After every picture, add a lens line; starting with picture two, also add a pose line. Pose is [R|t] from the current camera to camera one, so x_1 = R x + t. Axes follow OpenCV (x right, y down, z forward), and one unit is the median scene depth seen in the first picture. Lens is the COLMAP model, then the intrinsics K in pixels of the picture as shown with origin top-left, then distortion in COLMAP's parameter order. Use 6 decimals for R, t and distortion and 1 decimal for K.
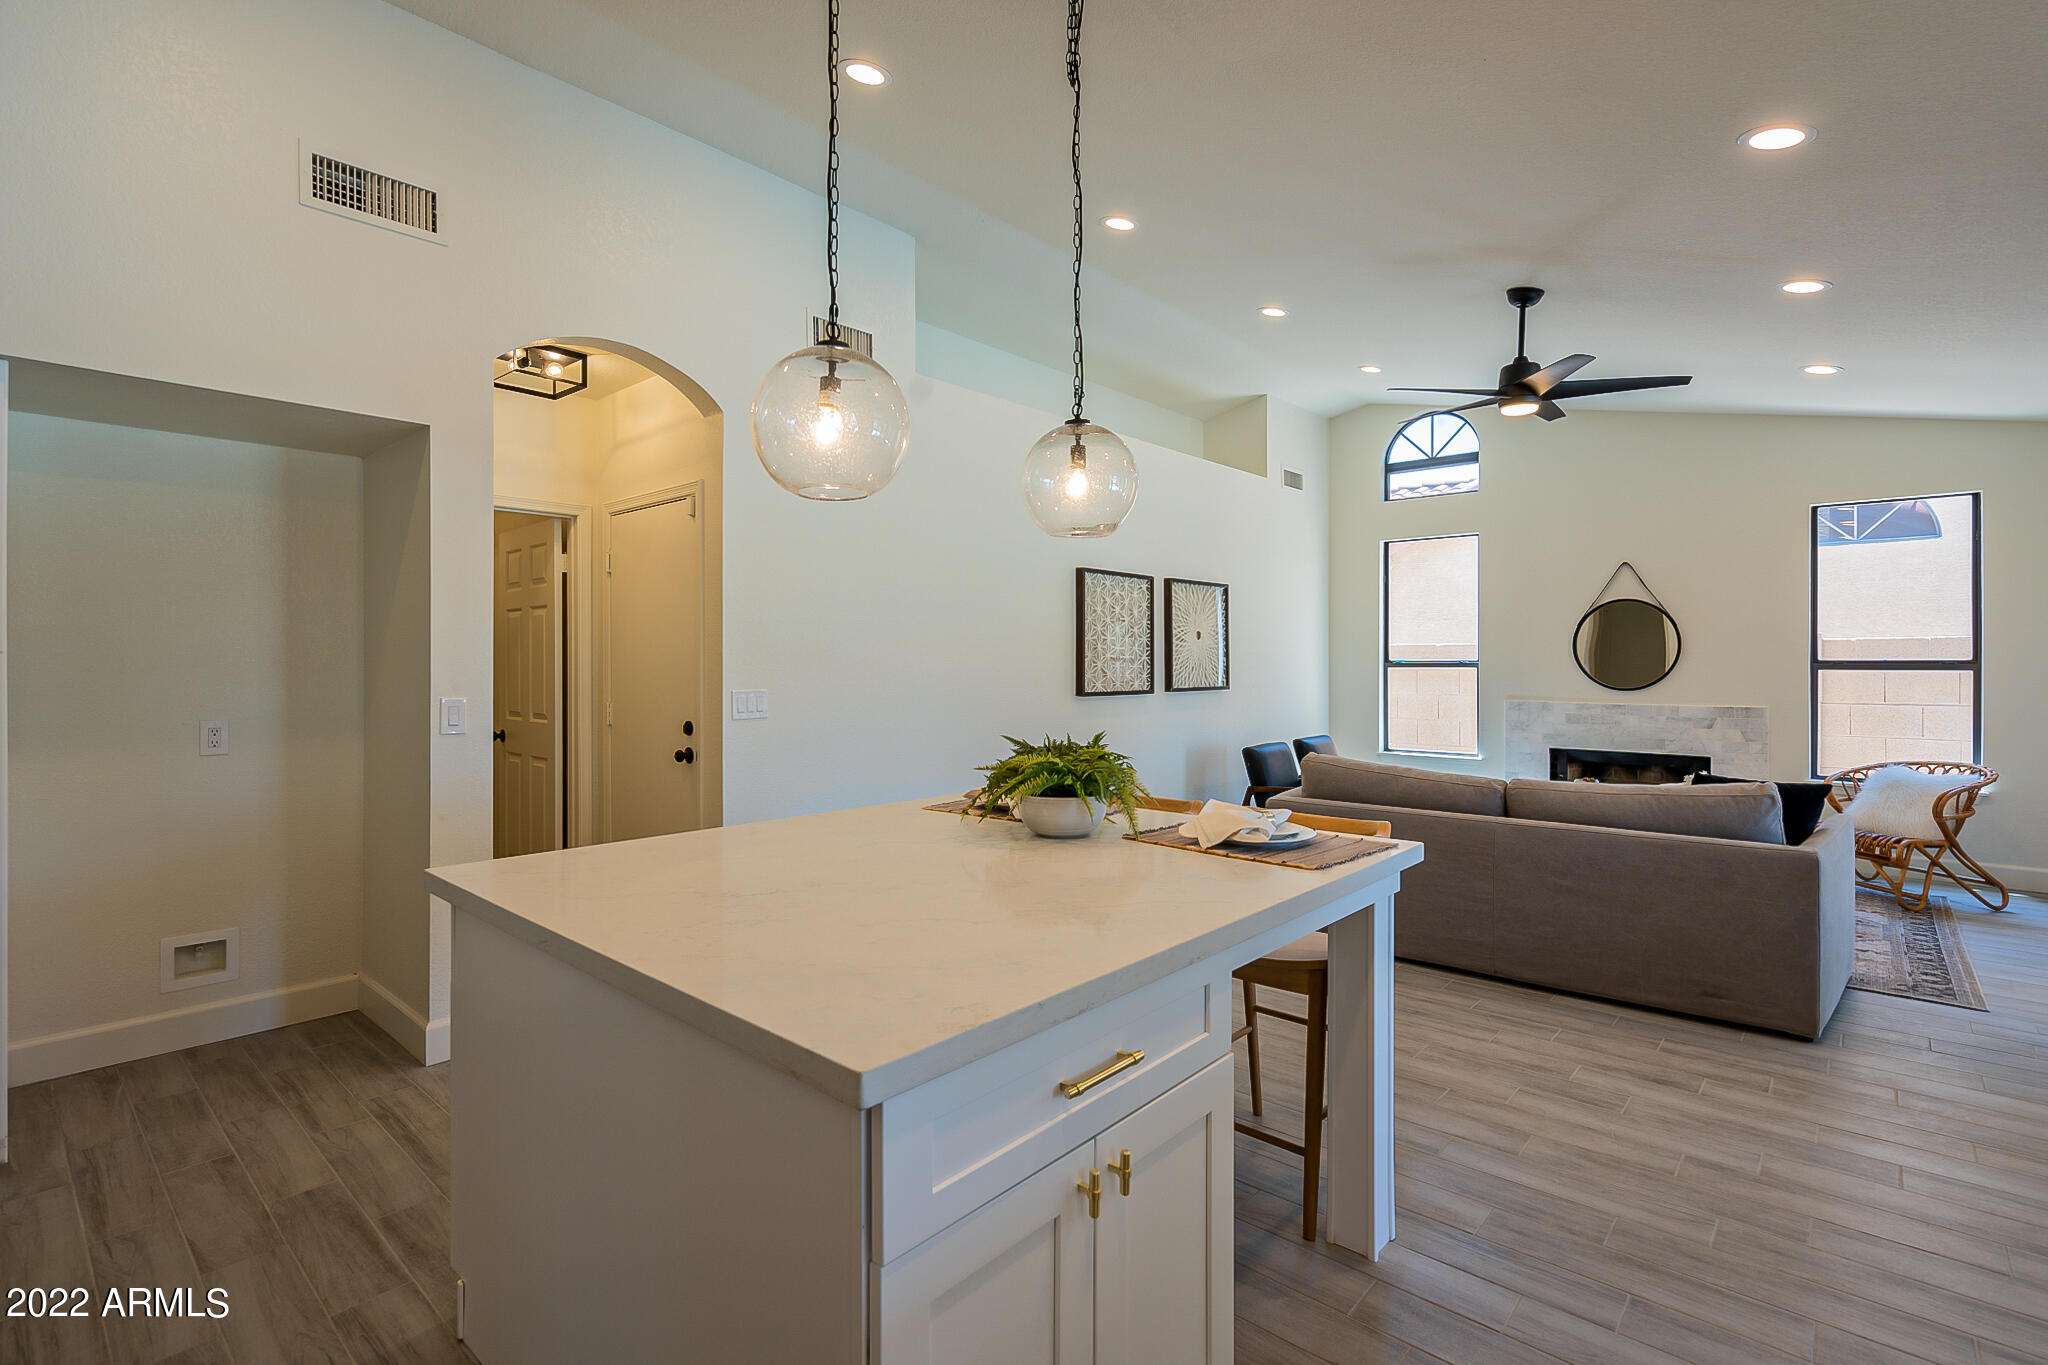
lens RADIAL K [[942.9, 0, 1022.8], [0, 942.9, 661.3], [0, 0, 1]] dist [0.004492, 0.000291]
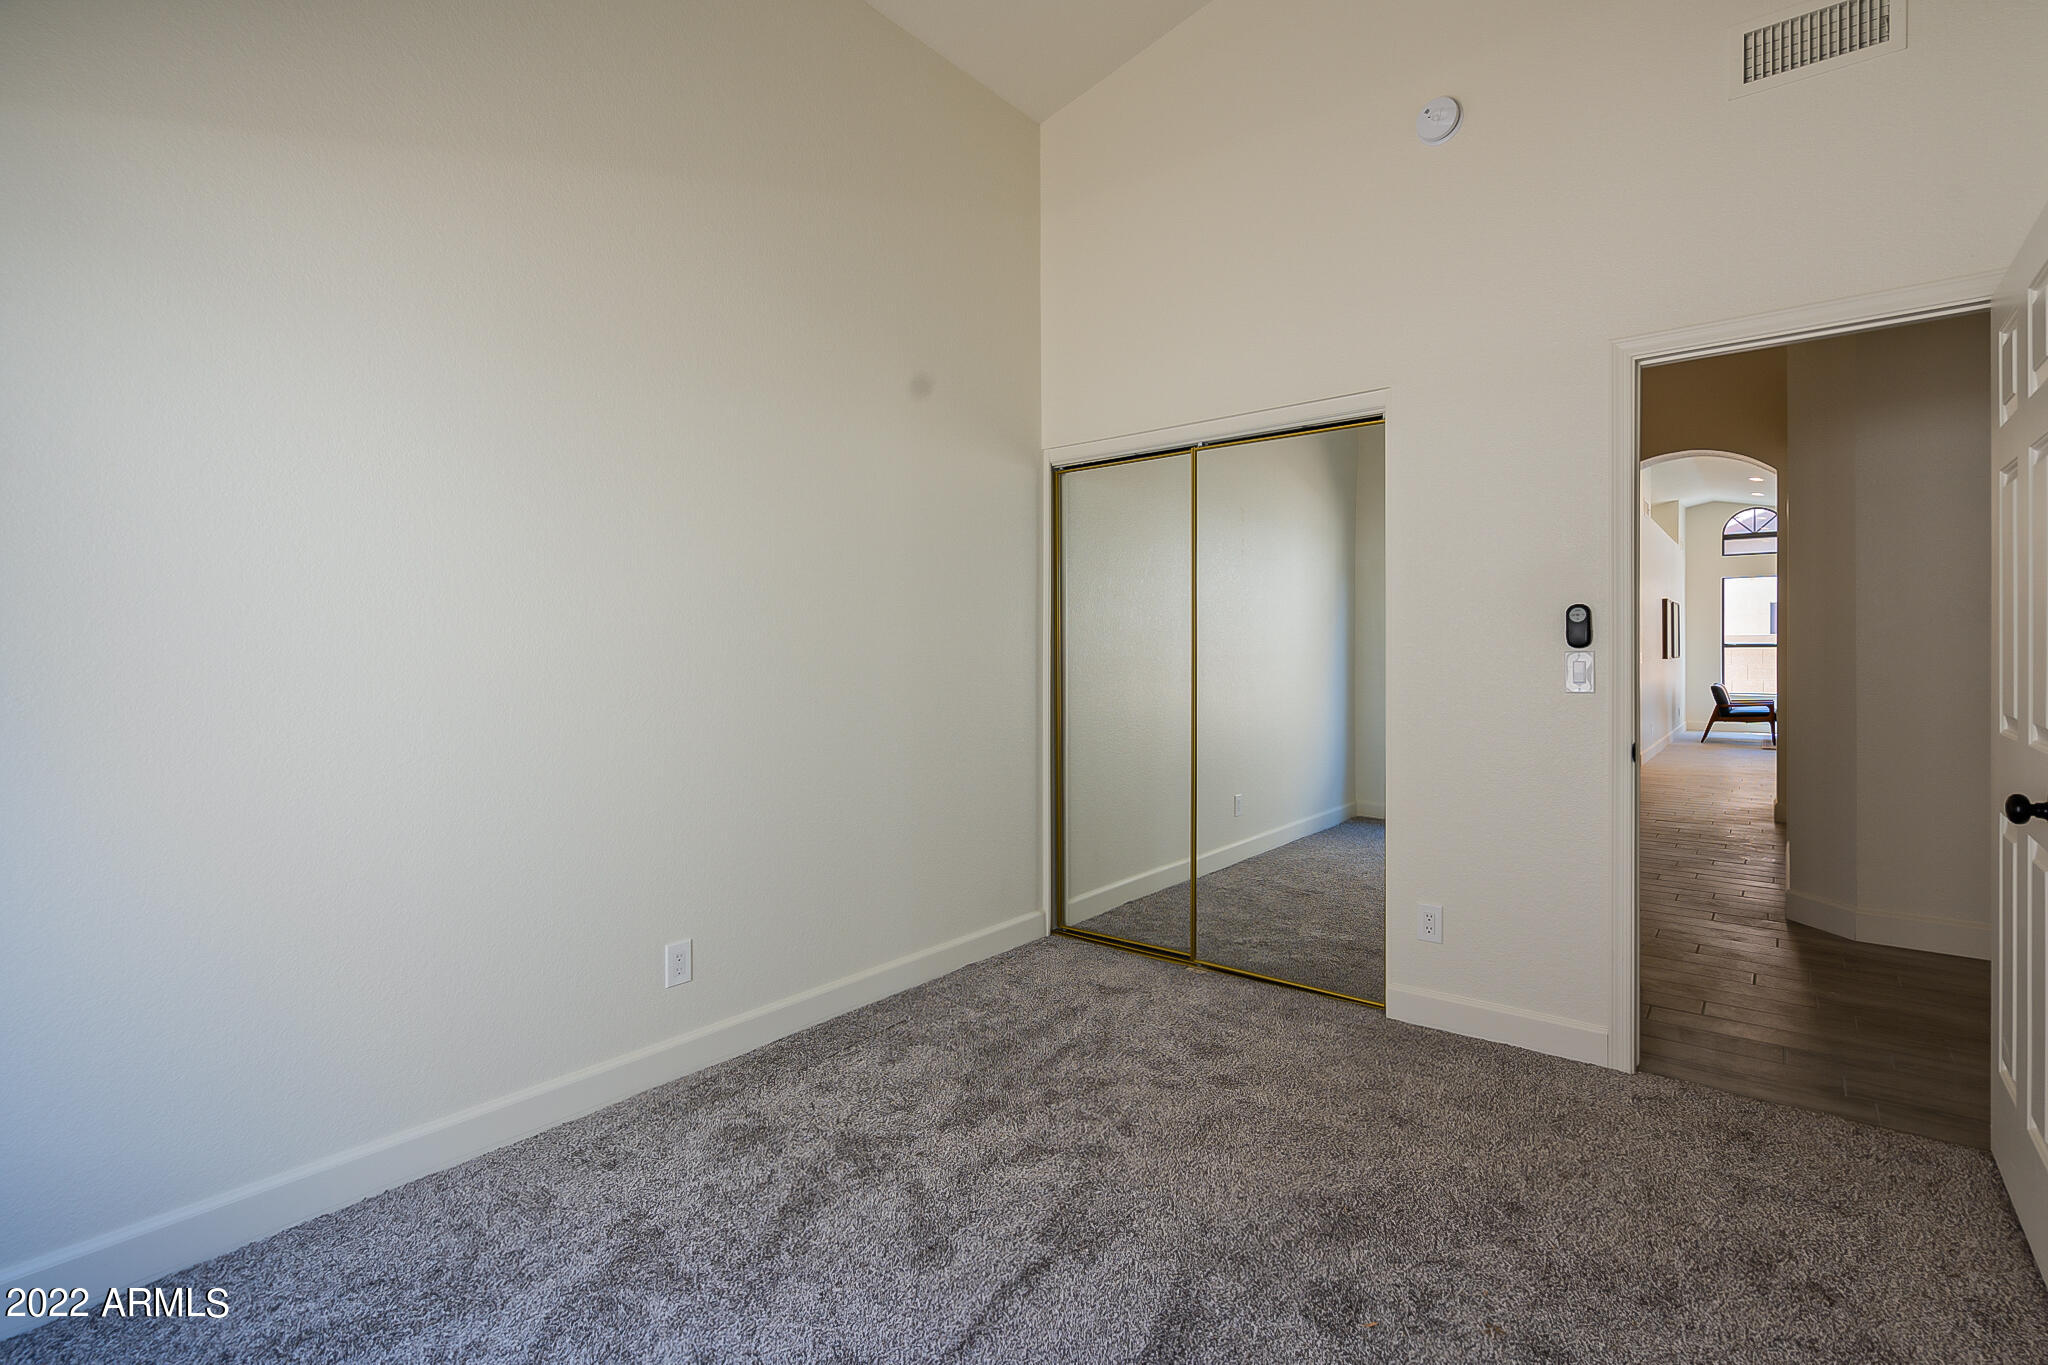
lens RADIAL K [[942.9, 0, 1027.1], [0, 942.9, 667.9], [0, 0, 1]] dist [0.004492, 0.000291]
pose [[0.998577, -0.007828, 0.052749, -1.256812], [0.007255, 0.999913, 0.011059, 0.018835], [-0.052831, -0.010660, 0.998547, -0.893561]]
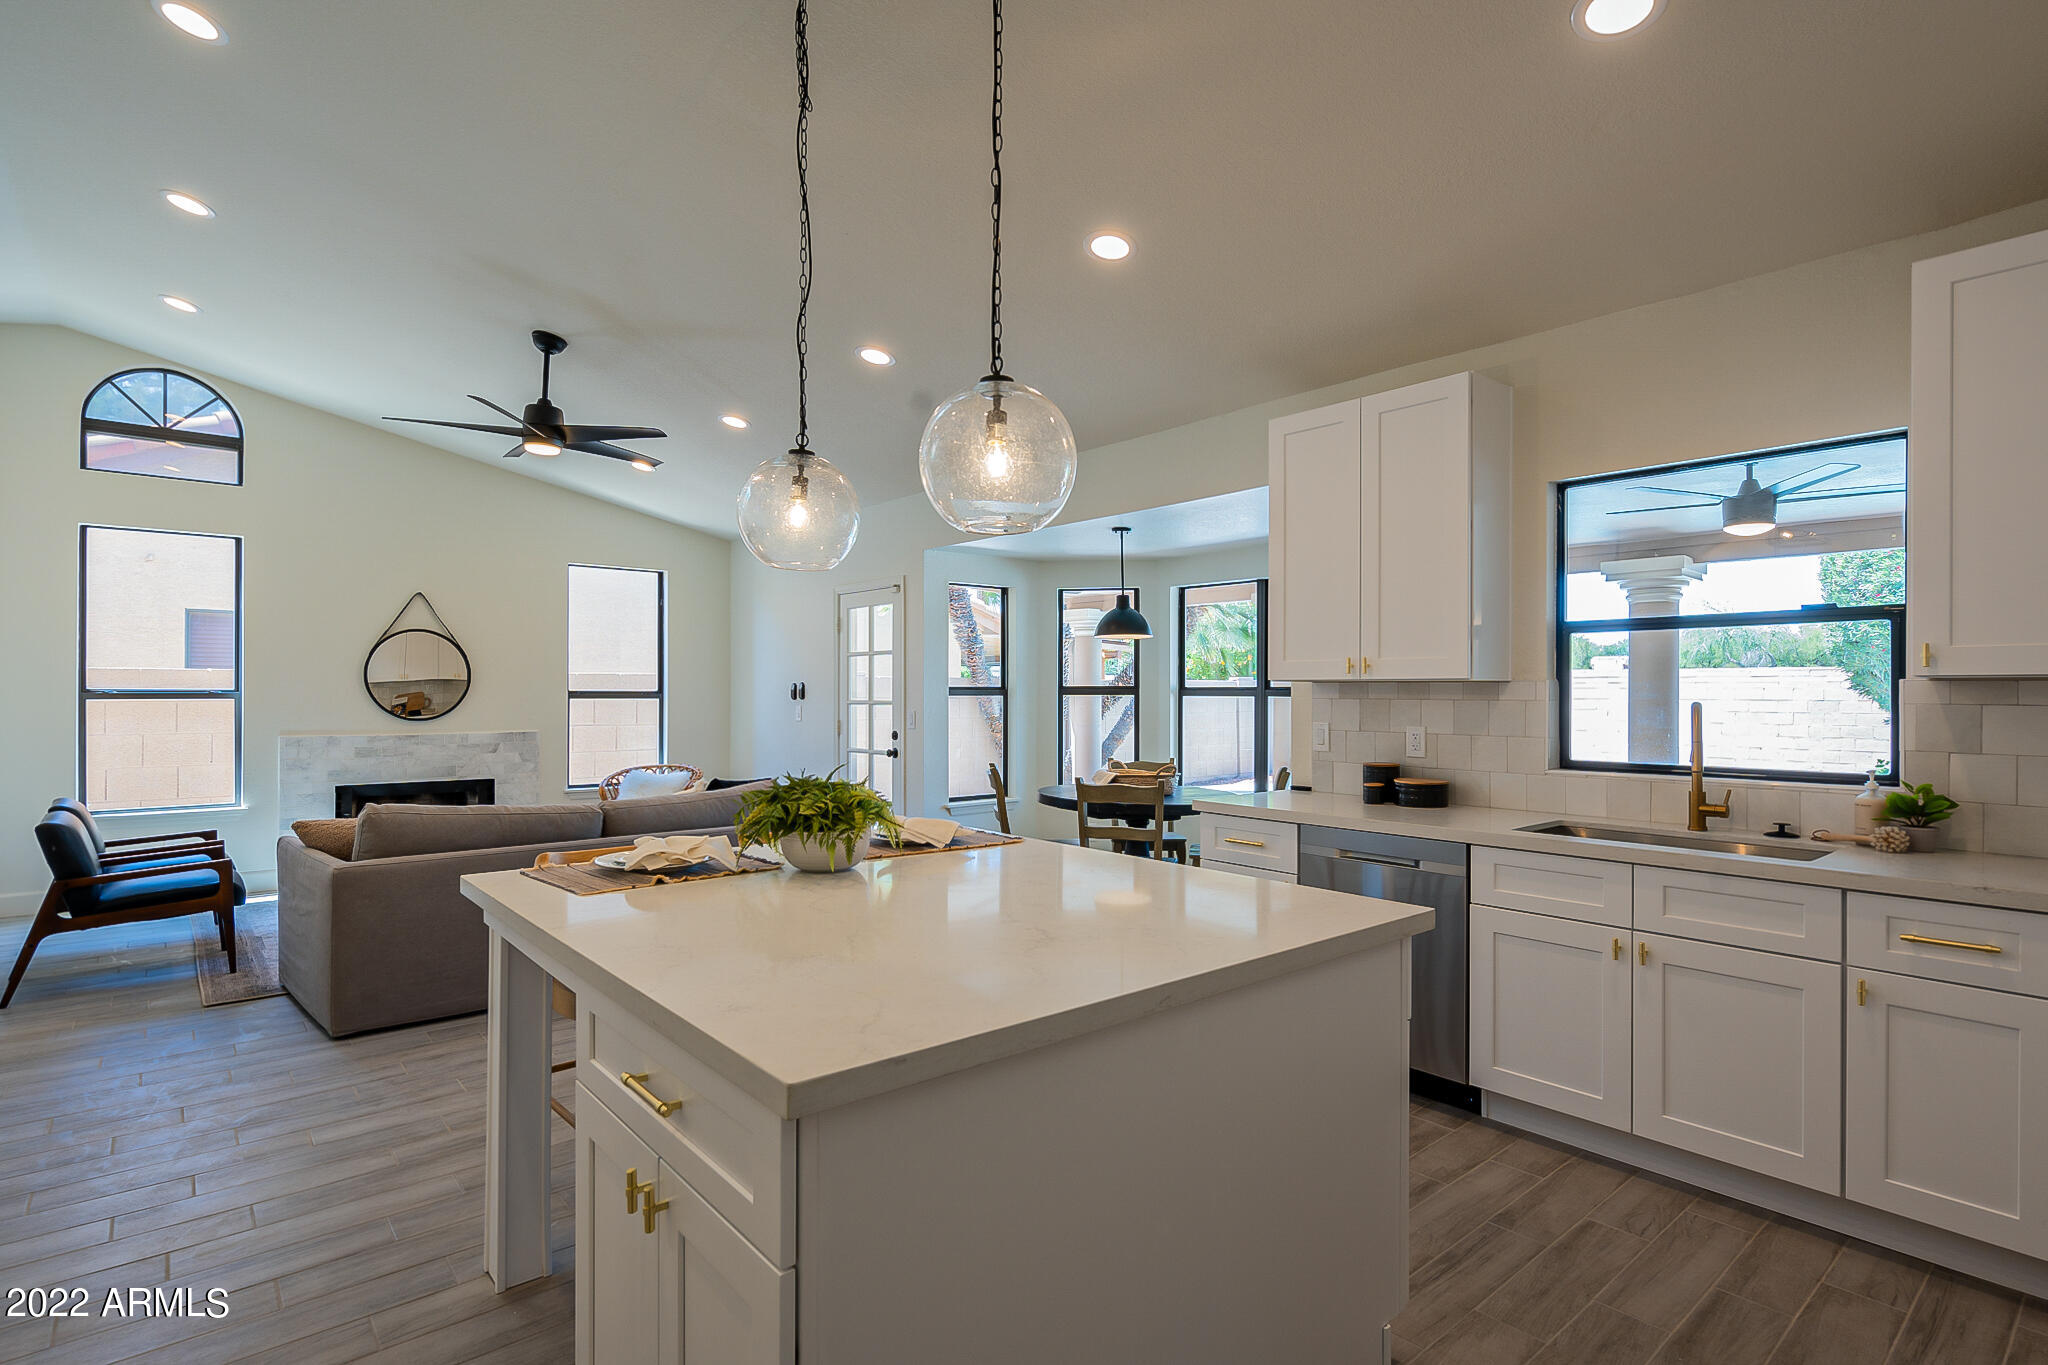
lens RADIAL K [[1006.6, 0, 1022.1], [0, 1006.6, 687.5], [0, 0, 1]] dist [-0.002309, 0.000611]
pose [[0.137308, 0.004575, 0.990518, -0.332276], [-0.003283, 0.999986, -0.004164, -0.001893], [-0.990523, -0.002680, 0.137321, 0.220243]]
